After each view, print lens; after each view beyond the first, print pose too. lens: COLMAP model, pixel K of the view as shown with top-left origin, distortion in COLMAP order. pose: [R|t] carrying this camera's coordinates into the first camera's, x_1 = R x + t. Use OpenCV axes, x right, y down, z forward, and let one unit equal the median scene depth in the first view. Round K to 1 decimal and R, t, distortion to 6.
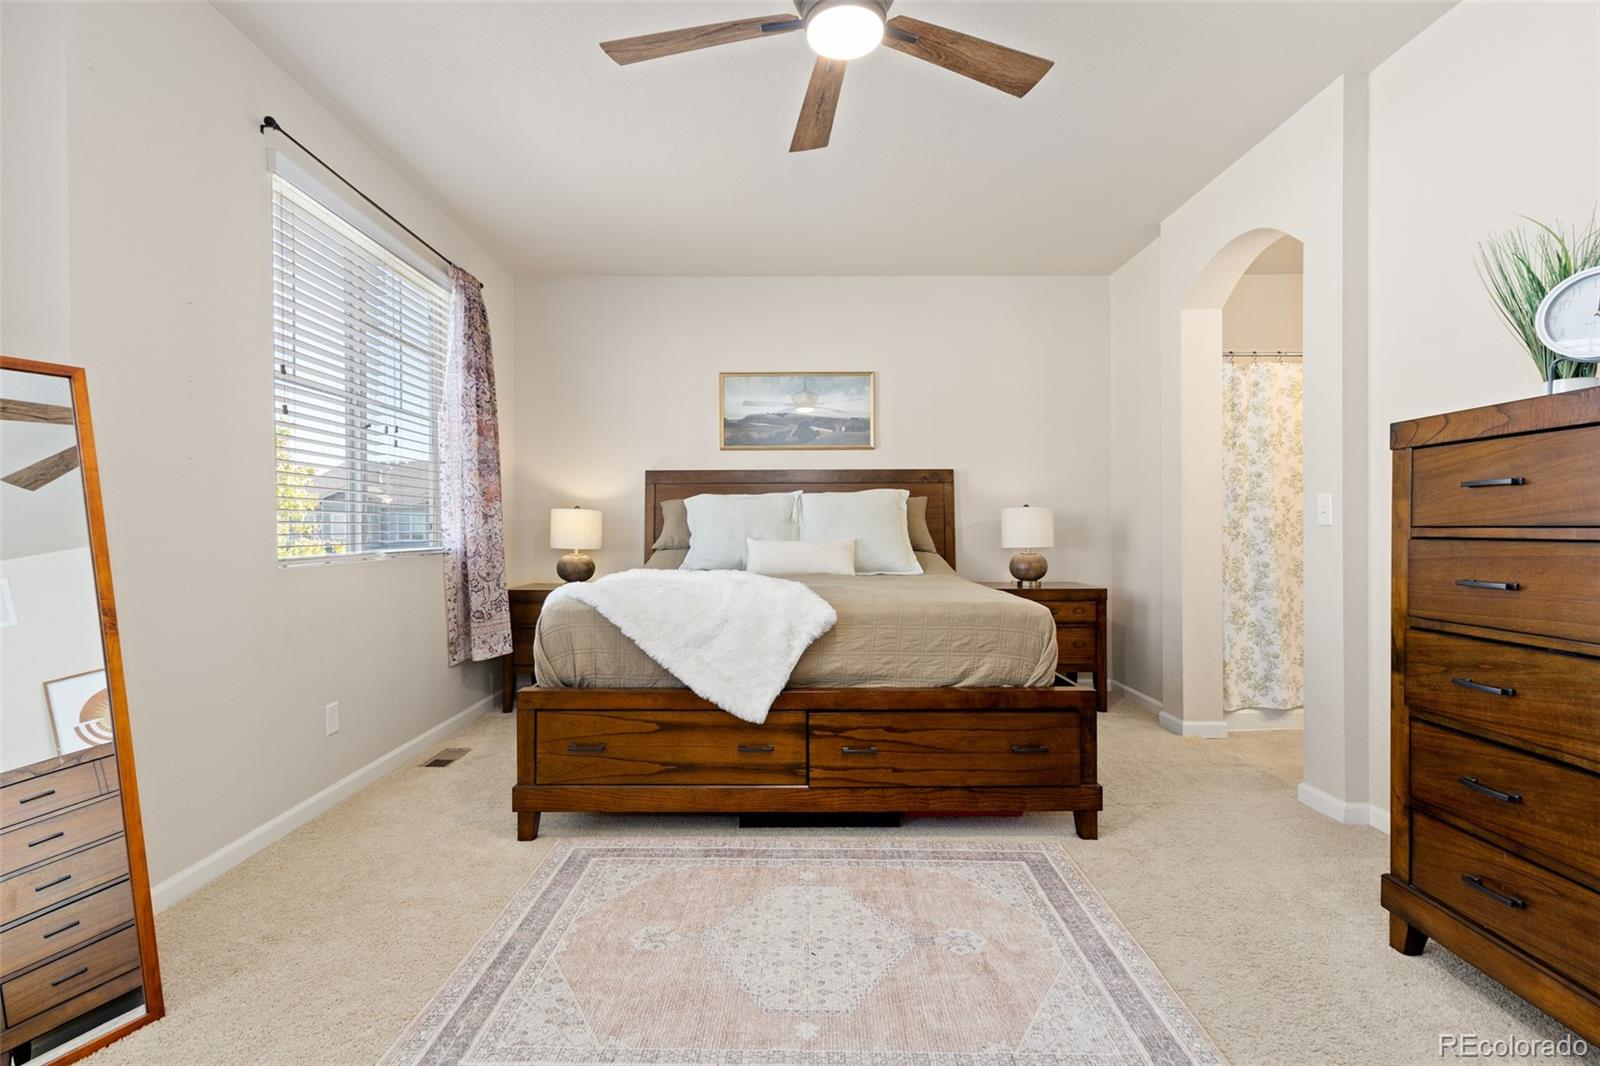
lens RADIAL K [[720.5, 0, 790.7], [0, 720.5, 532.6], [0, 0, 1]] dist [0.007202, -0.001017]
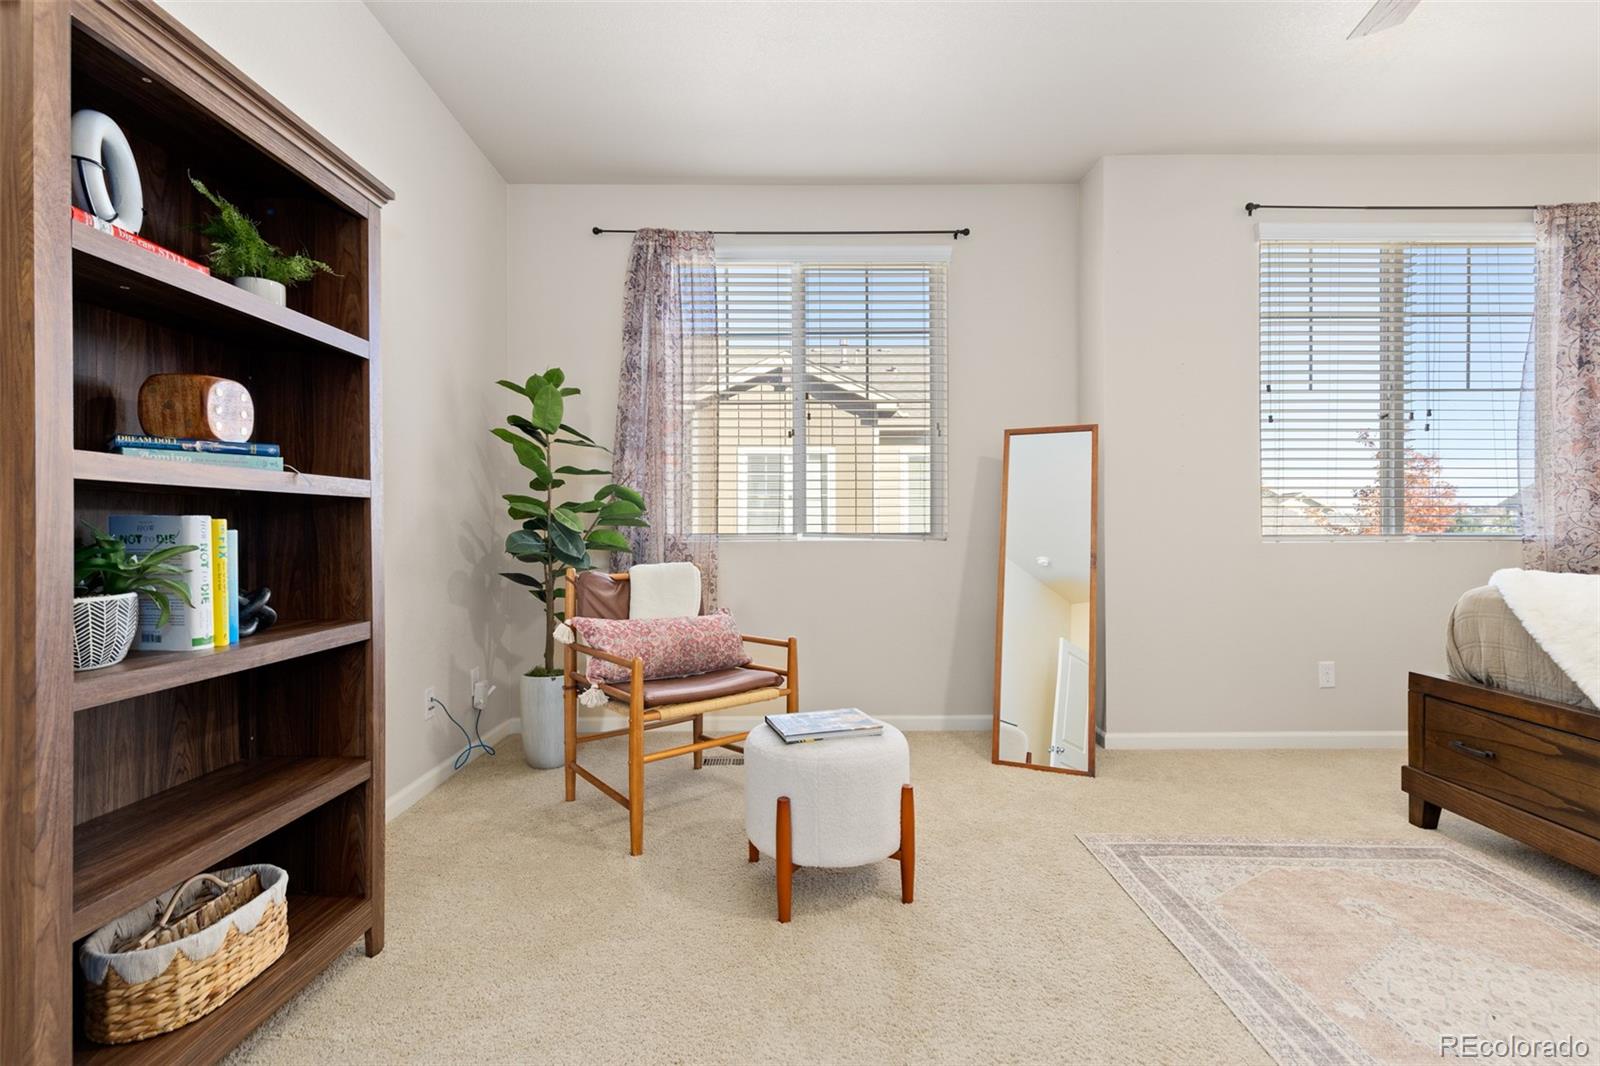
lens RADIAL K [[720.5, 0, 801.7], [0, 720.5, 532.9], [0, 0, 1]] dist [0.007202, -0.001017]
pose [[0.023144, 0.010564, -0.999676, 0.581871], [-0.006883, 0.999922, 0.010407, 0.025250], [0.999708, 0.006640, 0.023215, 0.141018]]
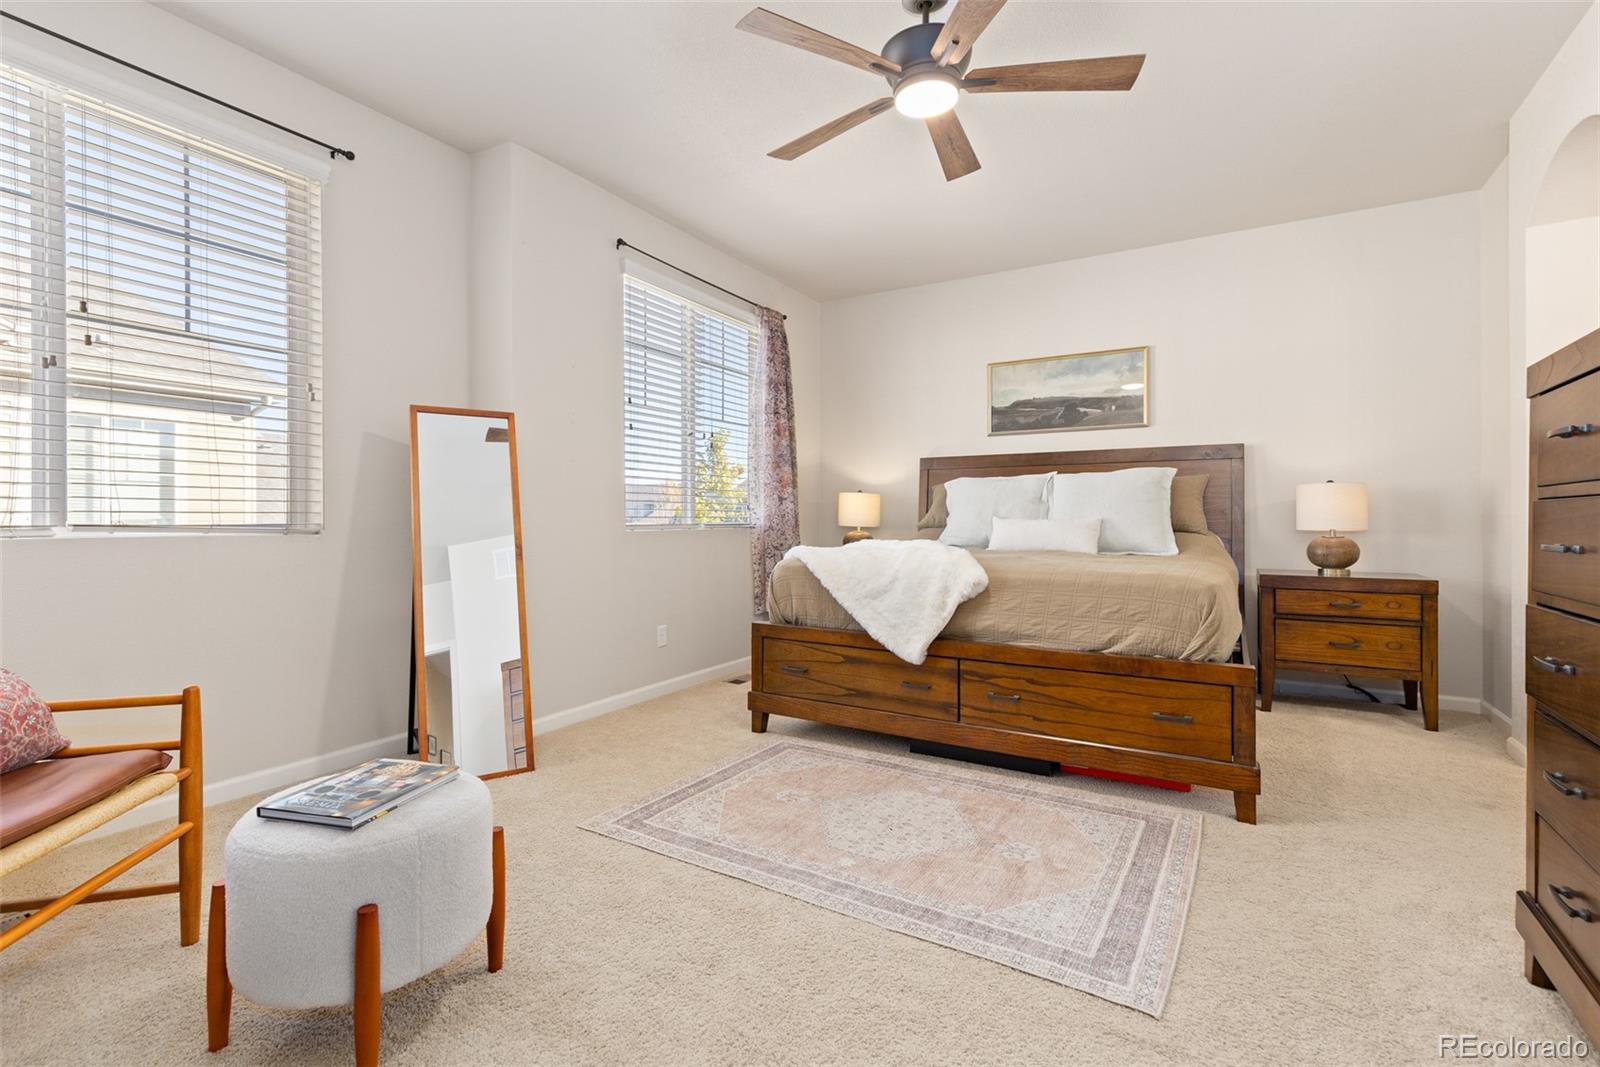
lens RADIAL K [[720.5, 0, 788.3], [0, 720.5, 522.3], [0, 0, 1]] dist [0.007202, -0.001017]
pose [[0.859737, 0.006889, -0.510691, 0.370175], [-0.008025, 0.999968, -0.000021, 0.029091], [0.510674, 0.004116, 0.859765, -0.137267]]
